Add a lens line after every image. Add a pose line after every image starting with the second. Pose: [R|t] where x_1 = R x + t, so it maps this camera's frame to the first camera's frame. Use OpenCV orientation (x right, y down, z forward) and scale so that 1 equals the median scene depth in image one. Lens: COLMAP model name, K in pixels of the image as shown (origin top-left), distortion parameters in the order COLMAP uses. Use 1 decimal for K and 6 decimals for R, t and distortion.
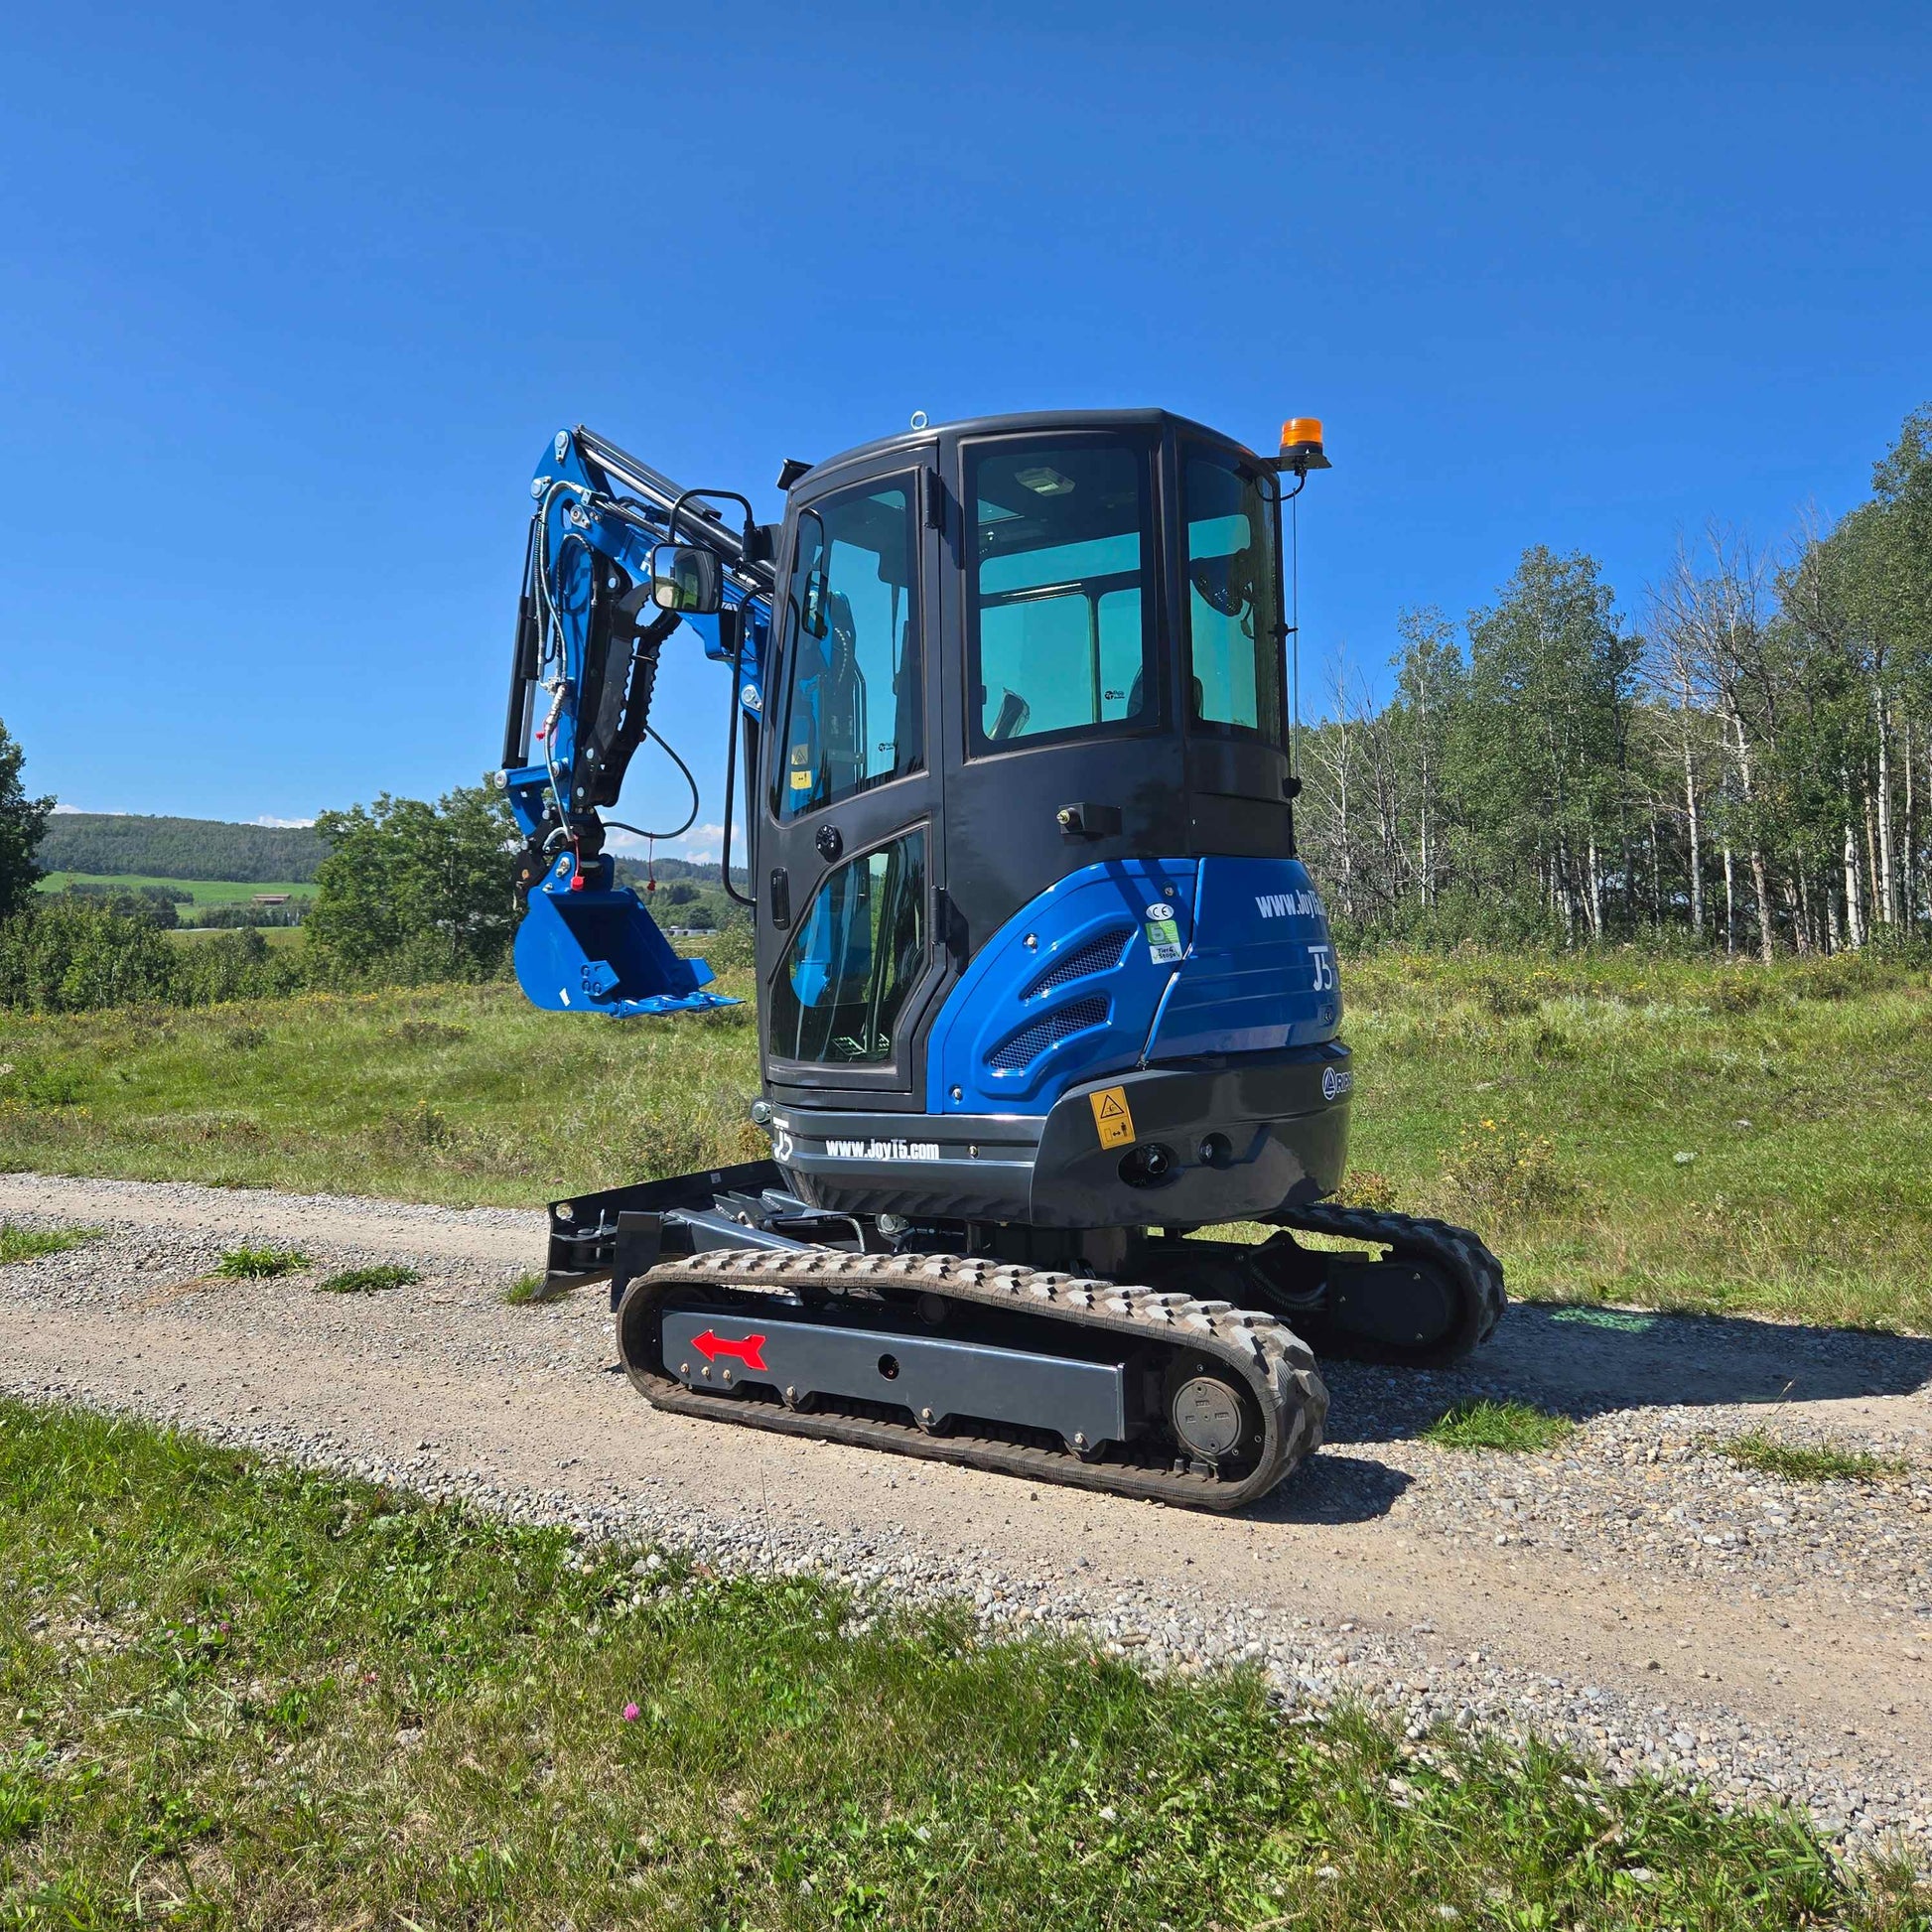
lens RADIAL K [[1745.0, 0, 932.8], [0, 1745.0, 965.7], [0, 0, 1]] dist [0.045007, -0.008416]
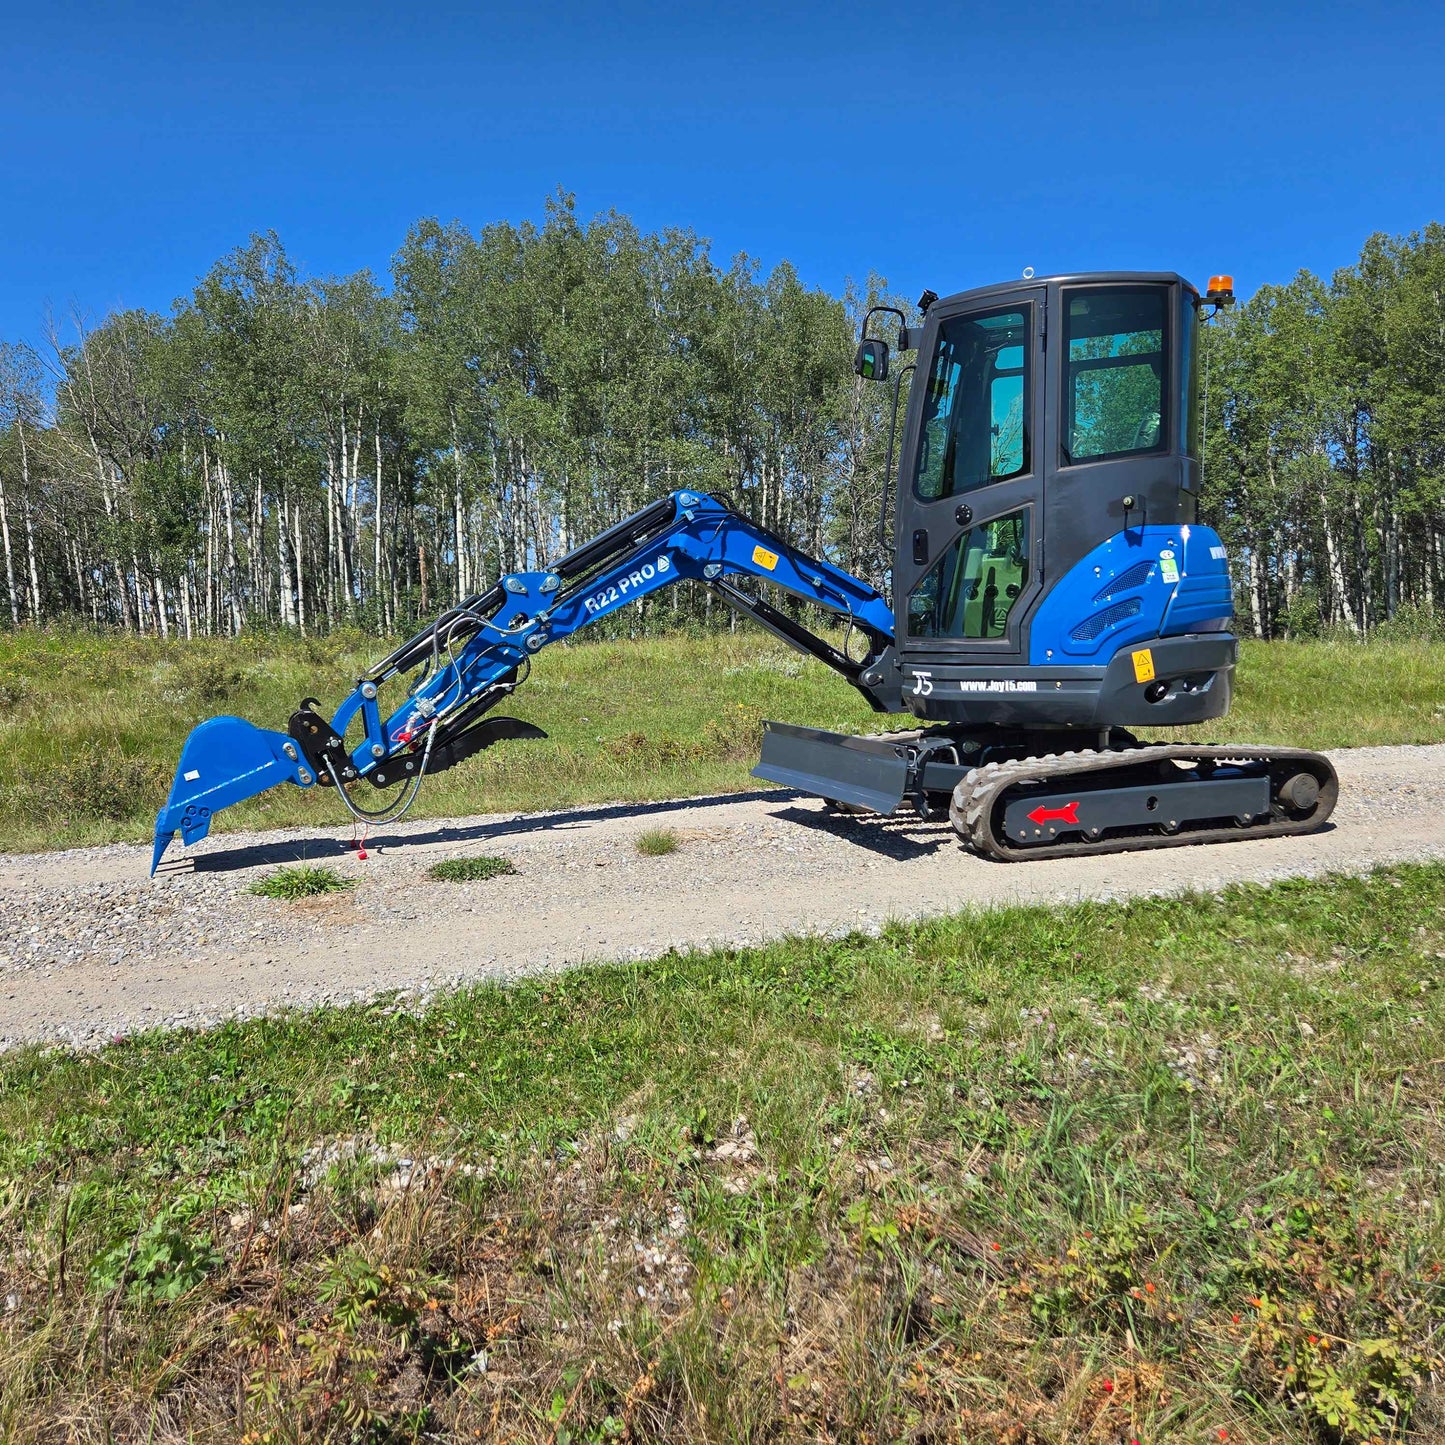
lens RADIAL K [[1272.7, 0, 697.8], [0, 1272.7, 716.3], [0, 0, 1]] dist [0.062232, -0.001299]
pose [[0.544925, -0.055767, 0.836628, -1.200250], [0.010781, 0.998169, 0.059512, 0.047765], [-0.838415, -0.023410, 0.544529, 0.581059]]
